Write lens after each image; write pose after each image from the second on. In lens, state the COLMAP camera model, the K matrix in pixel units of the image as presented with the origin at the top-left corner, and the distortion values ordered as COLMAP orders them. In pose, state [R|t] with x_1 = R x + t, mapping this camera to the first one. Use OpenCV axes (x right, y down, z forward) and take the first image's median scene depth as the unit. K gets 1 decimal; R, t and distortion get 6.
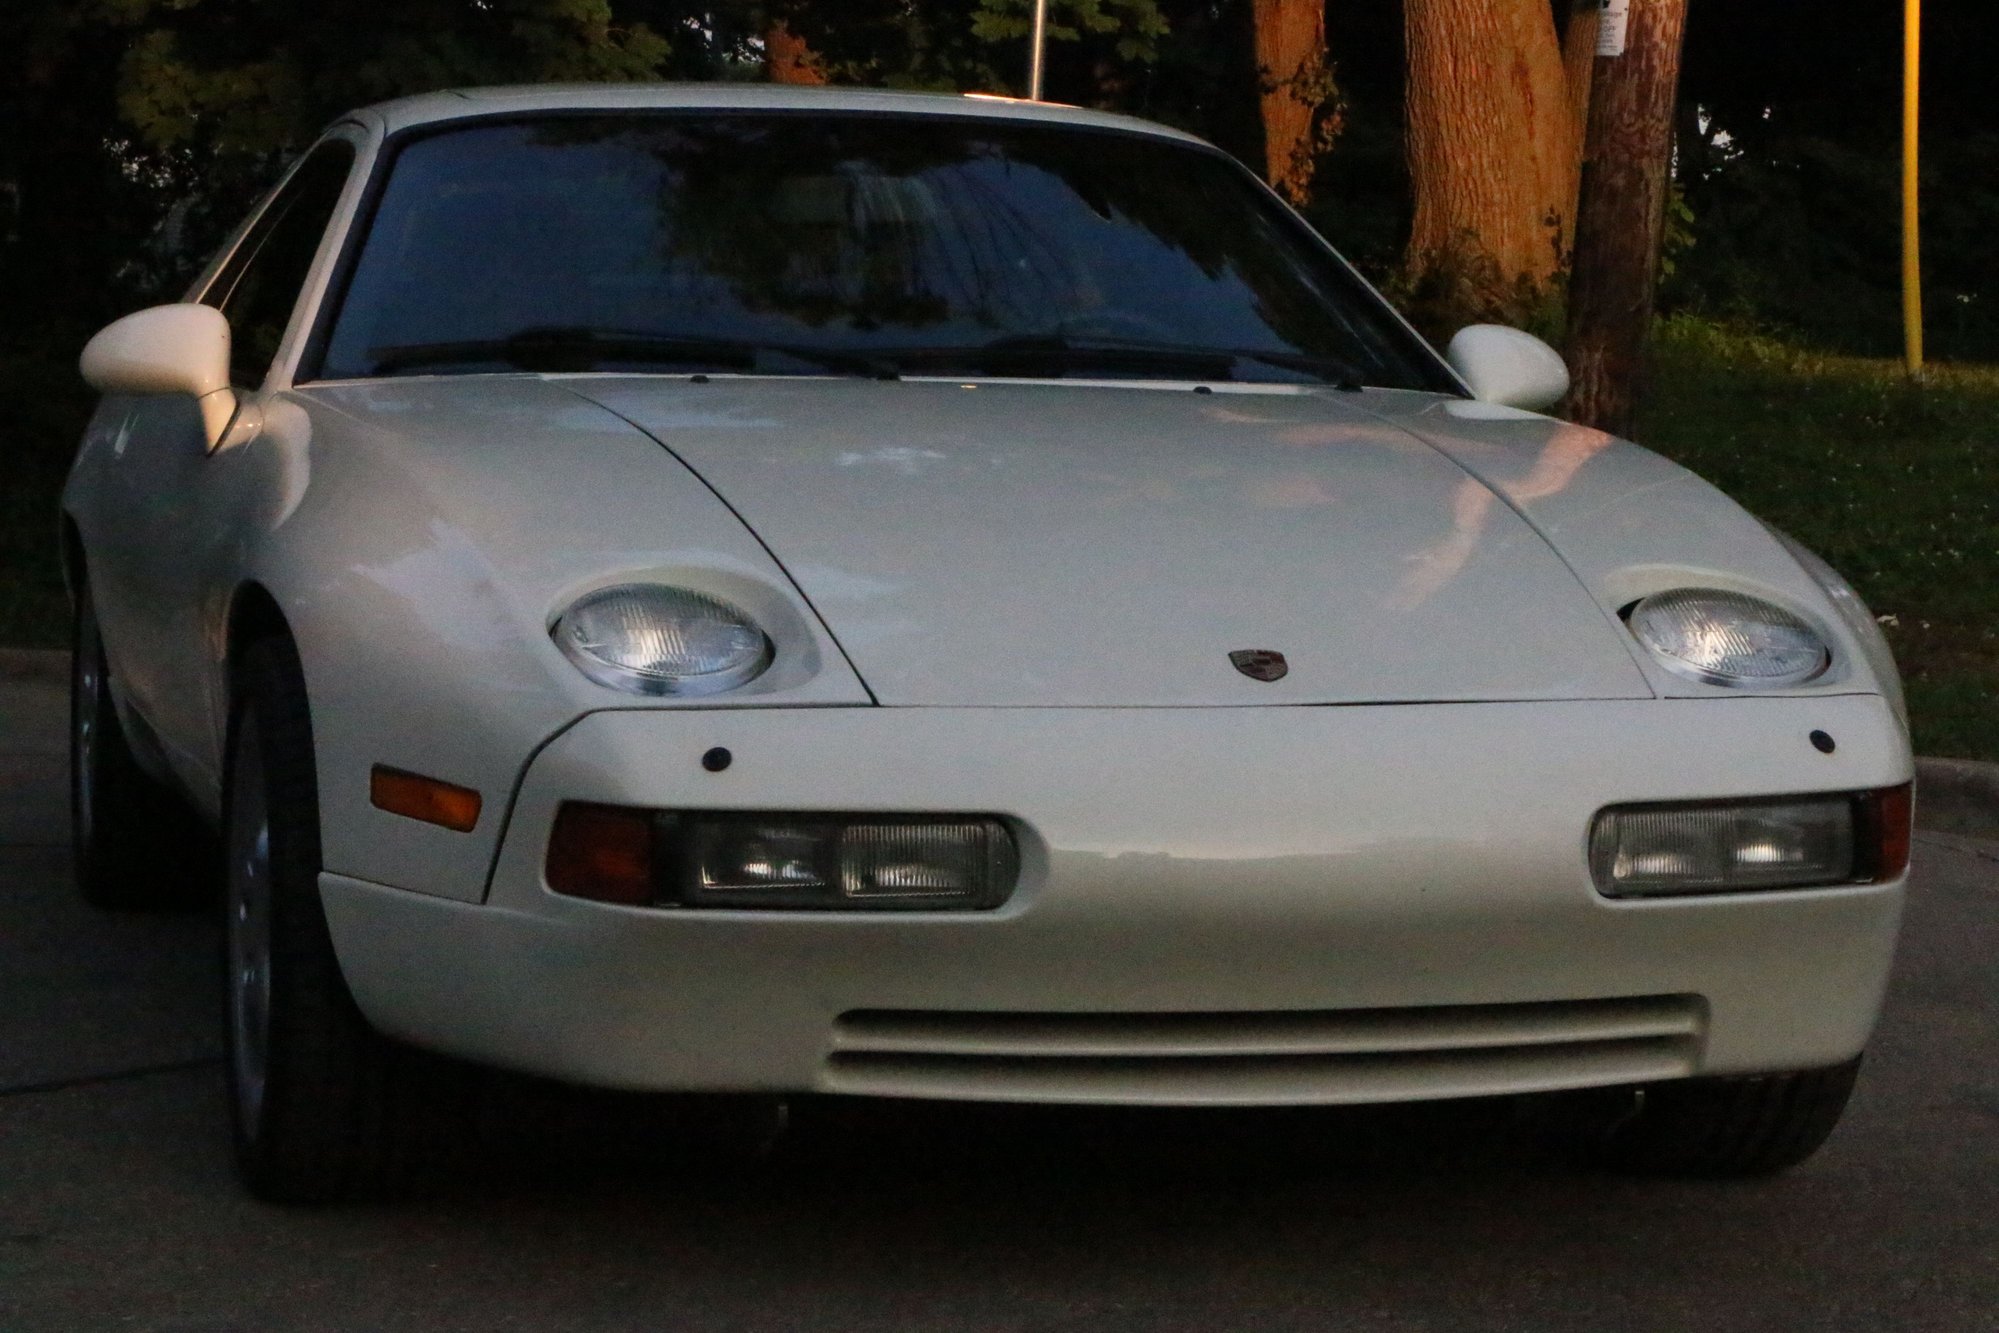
lens RADIAL K [[5565.1, 0, 1000.2], [0, 5565.1, 668.2], [0, 0, 1]] dist [0.593011, 0.000000]
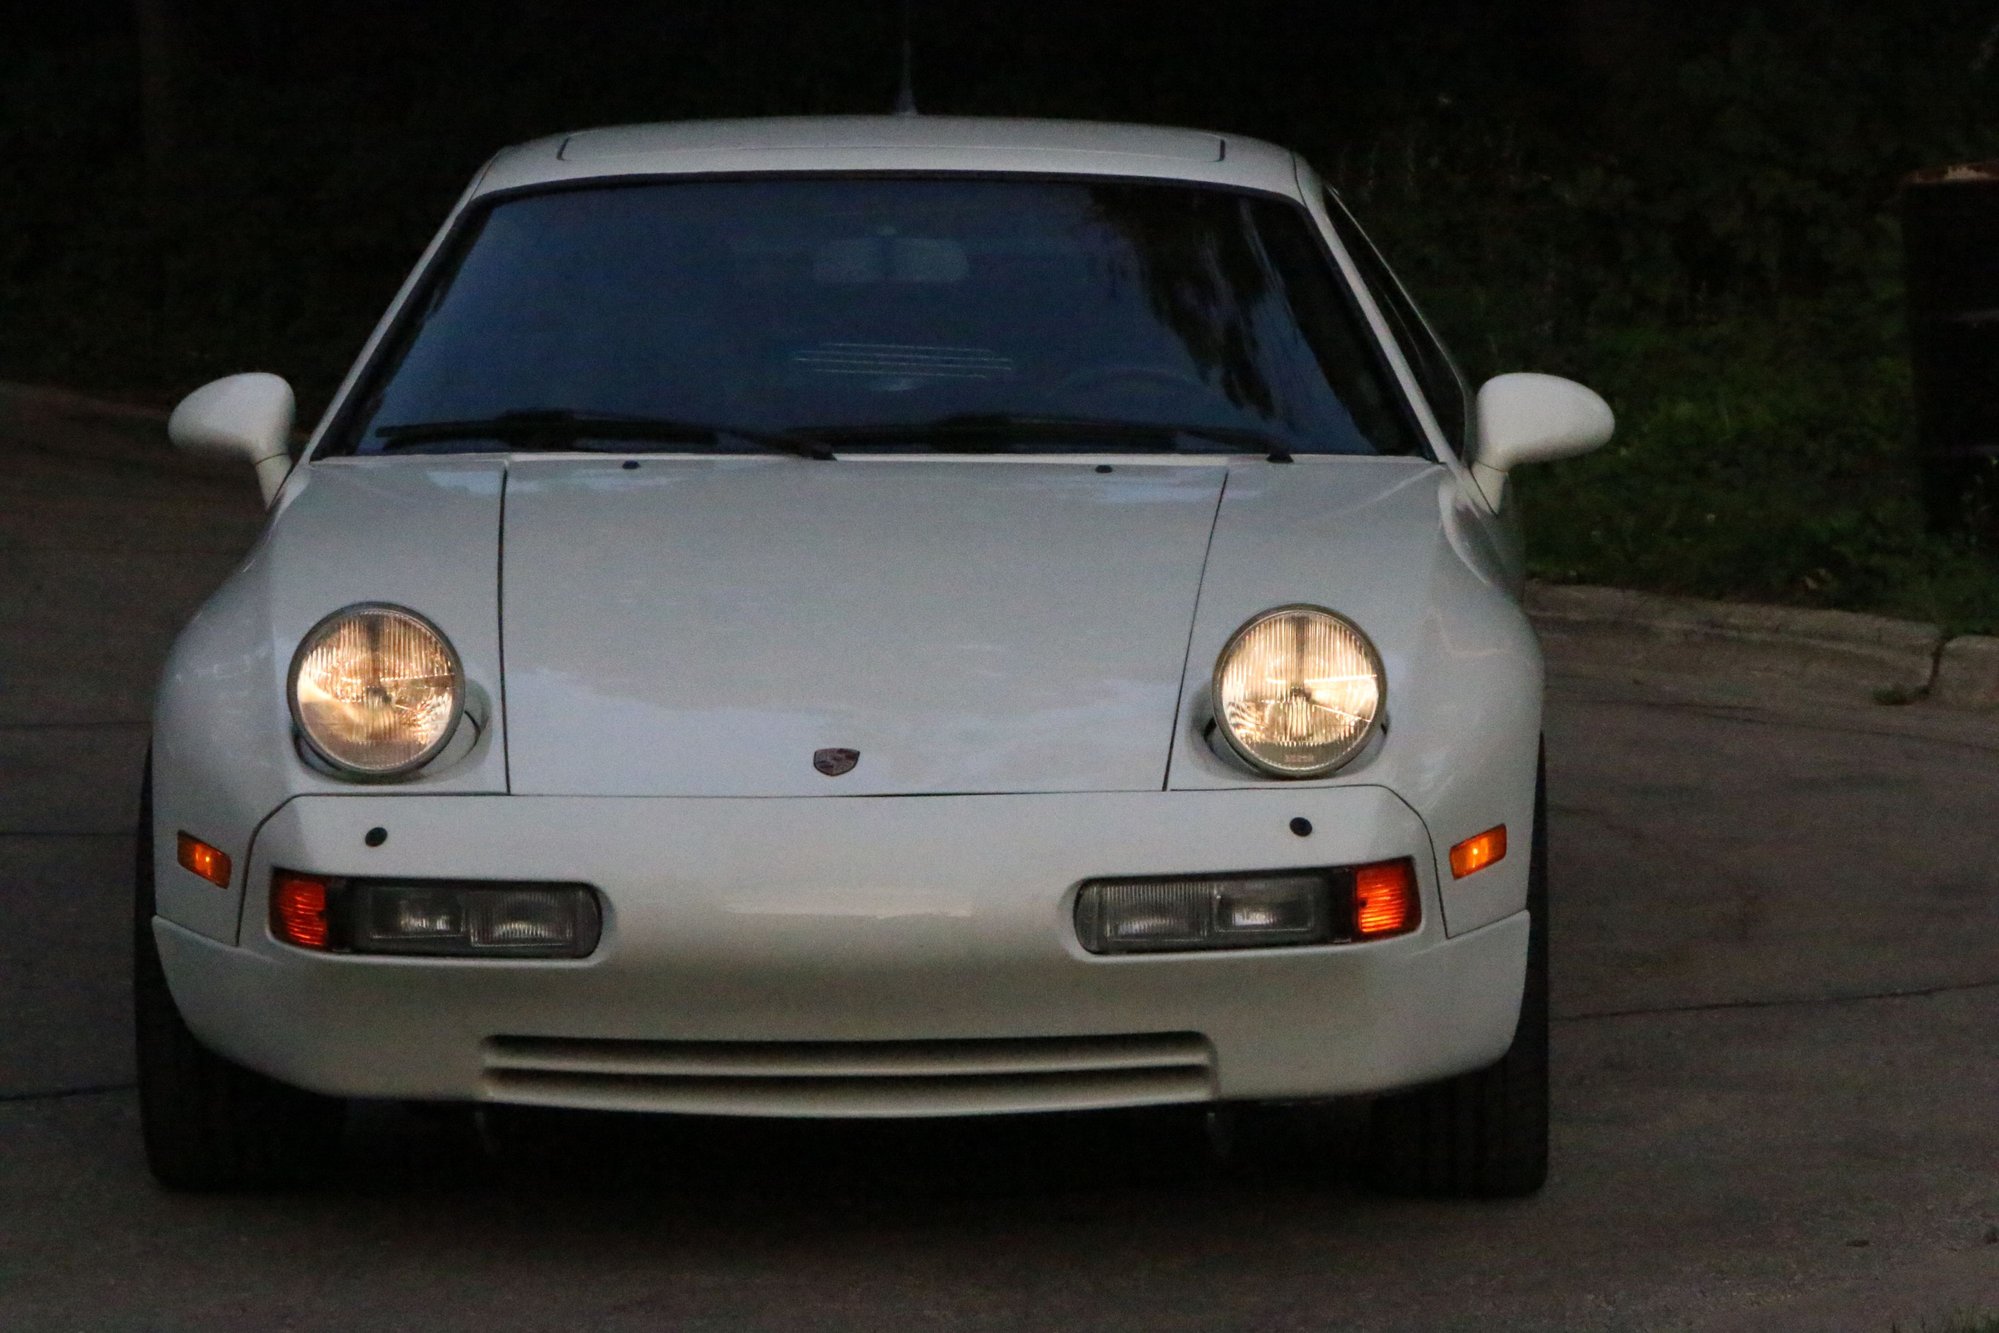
lens RADIAL K [[13352.2, 0, 992.7], [0, 13352.2, 665.7], [0, 0, 1]] dist [3.570382, 0.000000]
pose [[0.960205, 0.010602, -0.279095, 0.909460], [-0.001196, 0.999426, 0.033850, -0.122523], [0.279294, -0.032170, 0.959667, -1.840196]]
